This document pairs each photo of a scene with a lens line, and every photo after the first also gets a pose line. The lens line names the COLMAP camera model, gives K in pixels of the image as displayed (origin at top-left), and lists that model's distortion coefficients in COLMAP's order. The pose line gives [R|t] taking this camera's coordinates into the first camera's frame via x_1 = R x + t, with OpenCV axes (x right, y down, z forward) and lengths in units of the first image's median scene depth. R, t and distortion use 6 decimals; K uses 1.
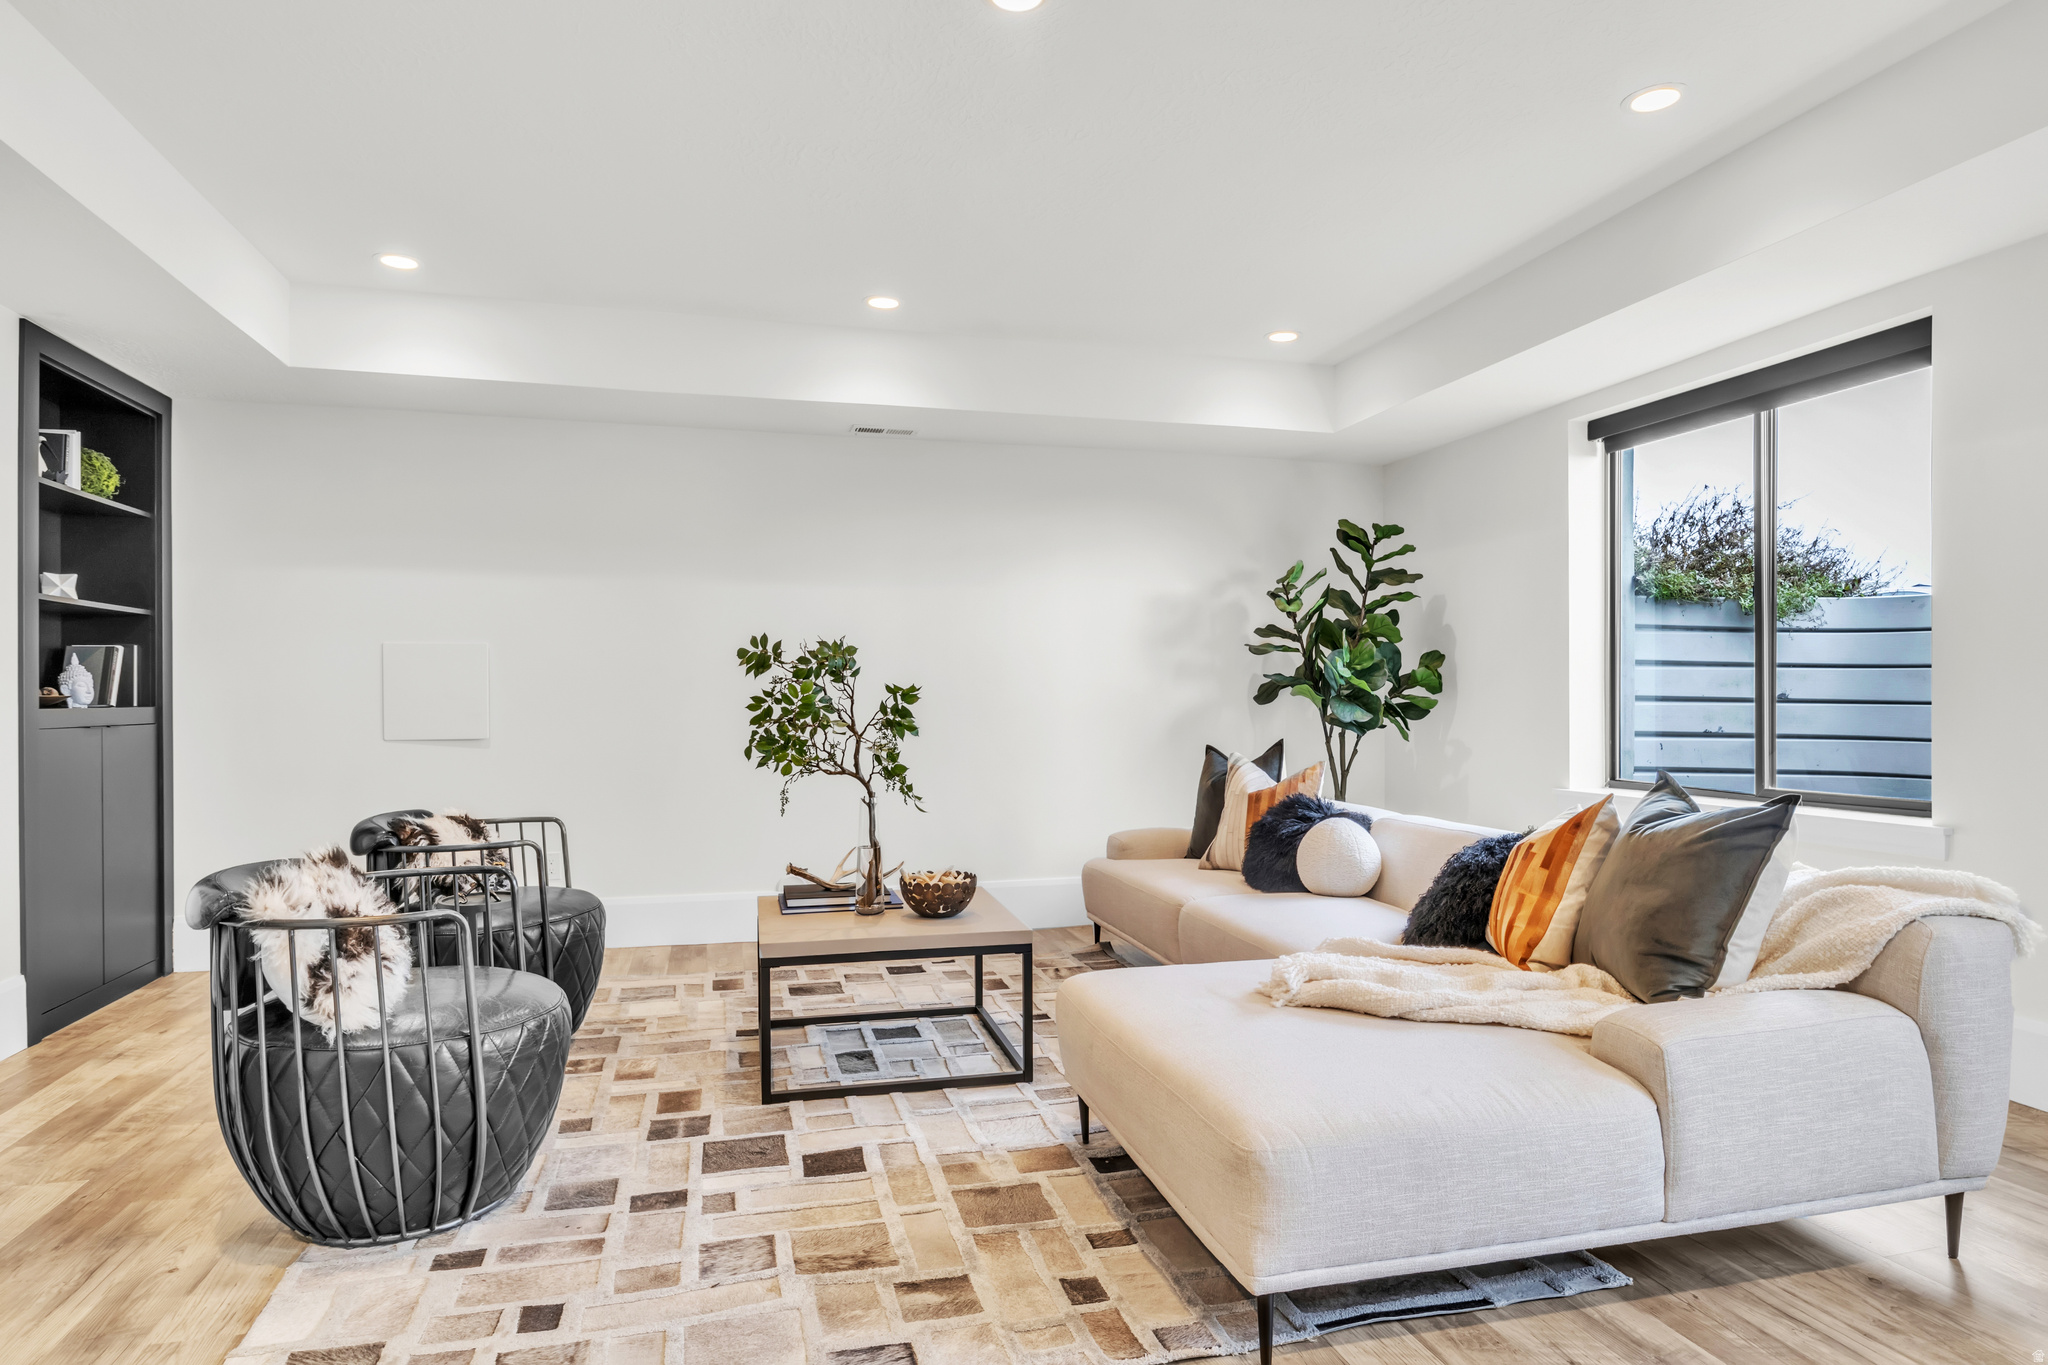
lens RADIAL K [[1027.2, 0, 1022.9], [0, 1027.2, 700.2], [0, 0, 1]] dist [-0.002048, -0.004492]
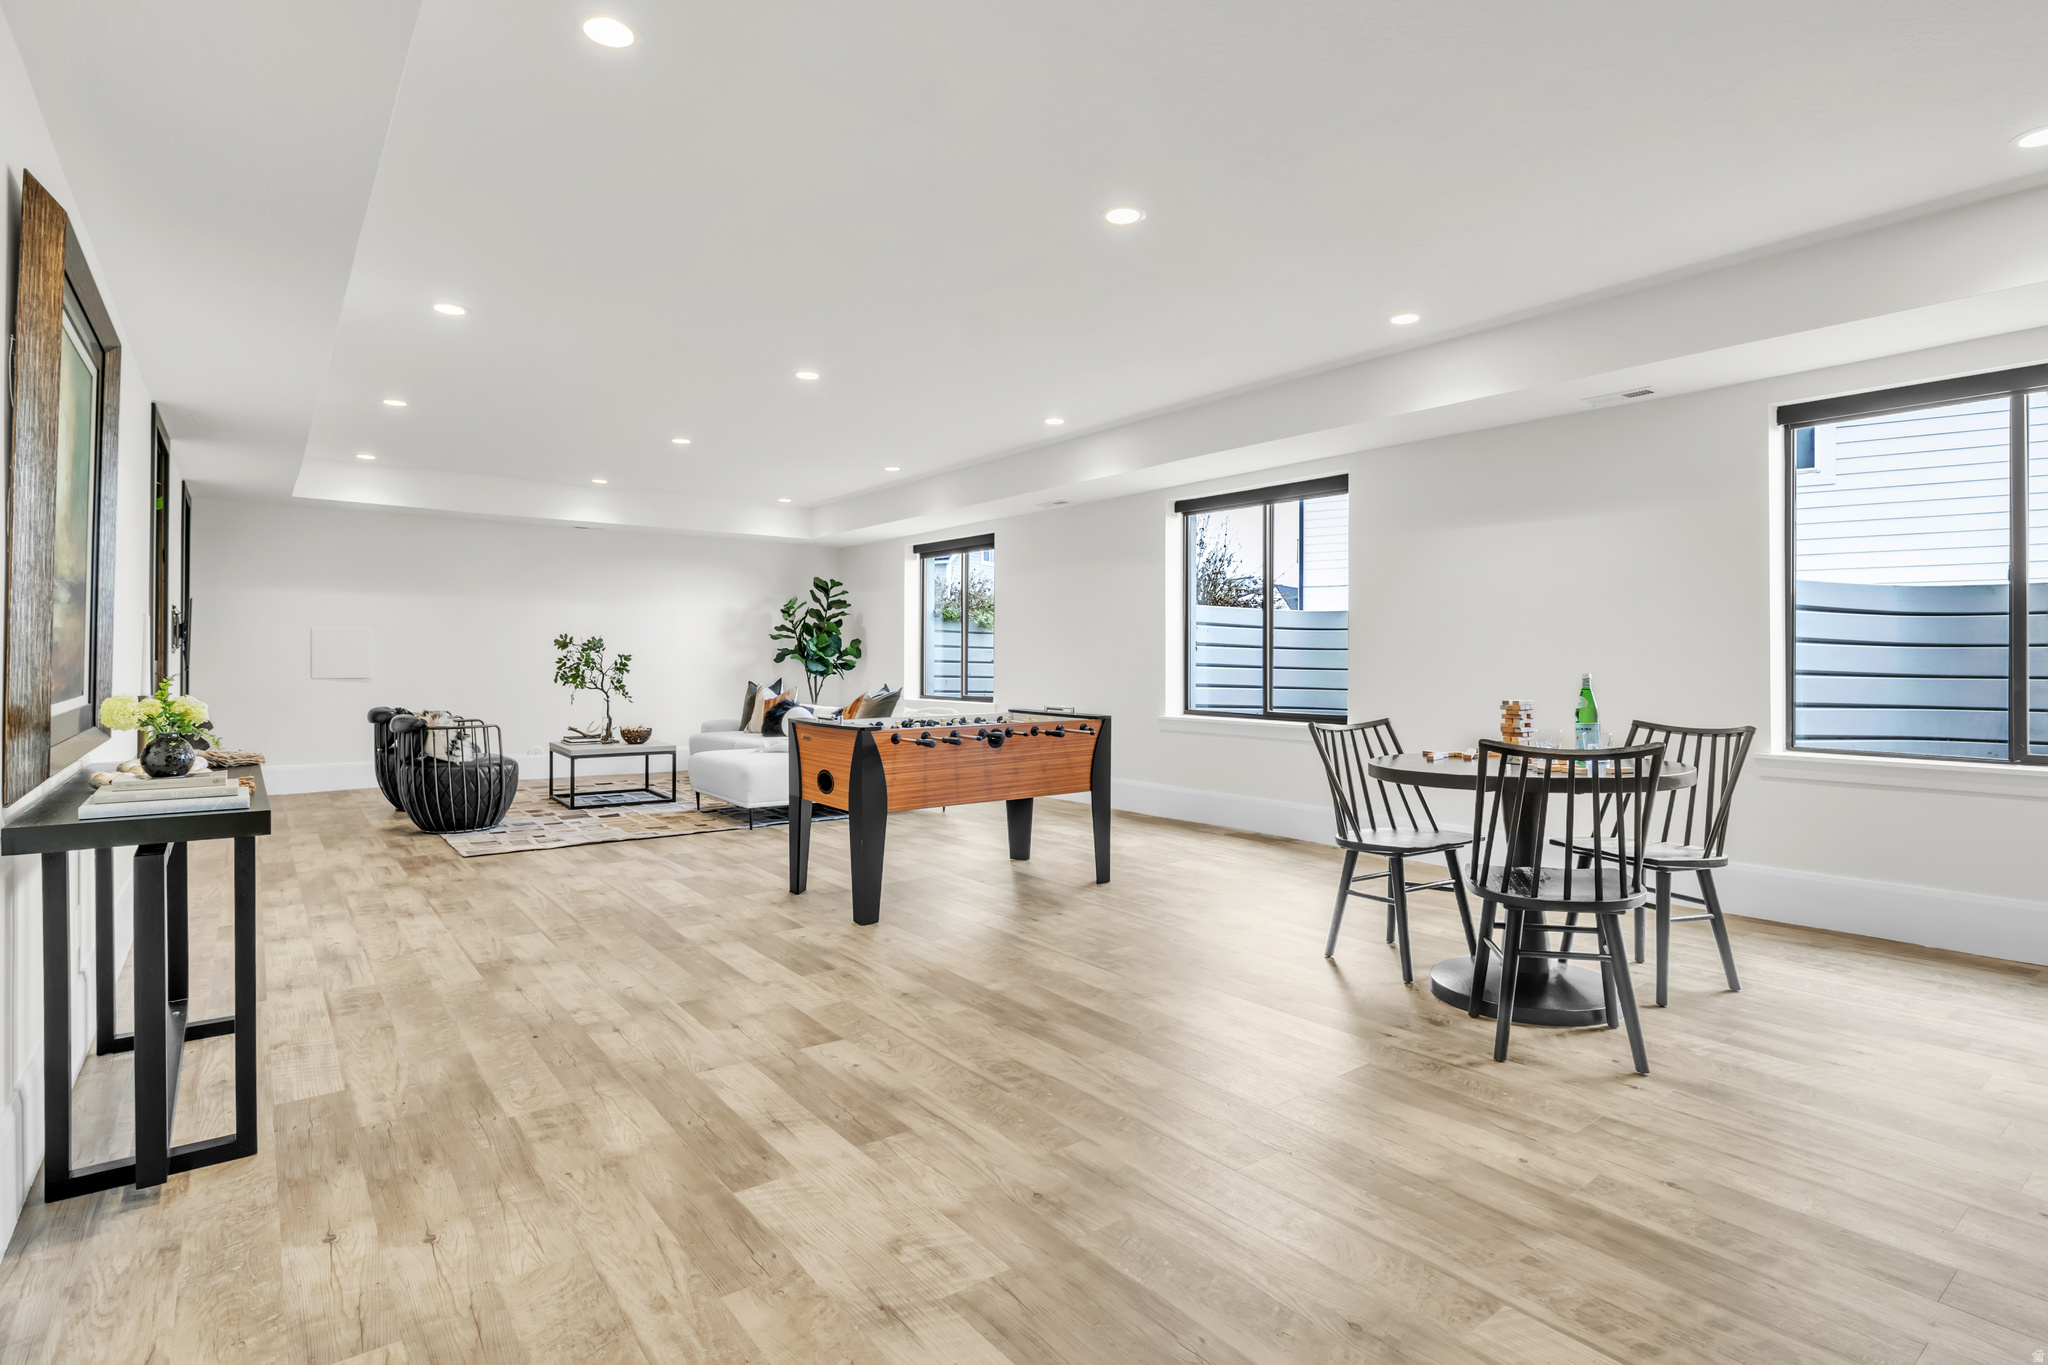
lens RADIAL K [[1020.5, 0, 1024.2], [0, 1020.5, 656.1], [0, 0, 1]] dist [-0.000764, -0.000378]
pose [[0.916737, 0.006950, 0.399432, -0.160998], [-0.004102, 0.999960, -0.007985, 0.004947], [-0.399471, 0.005682, 0.916728, -1.297681]]
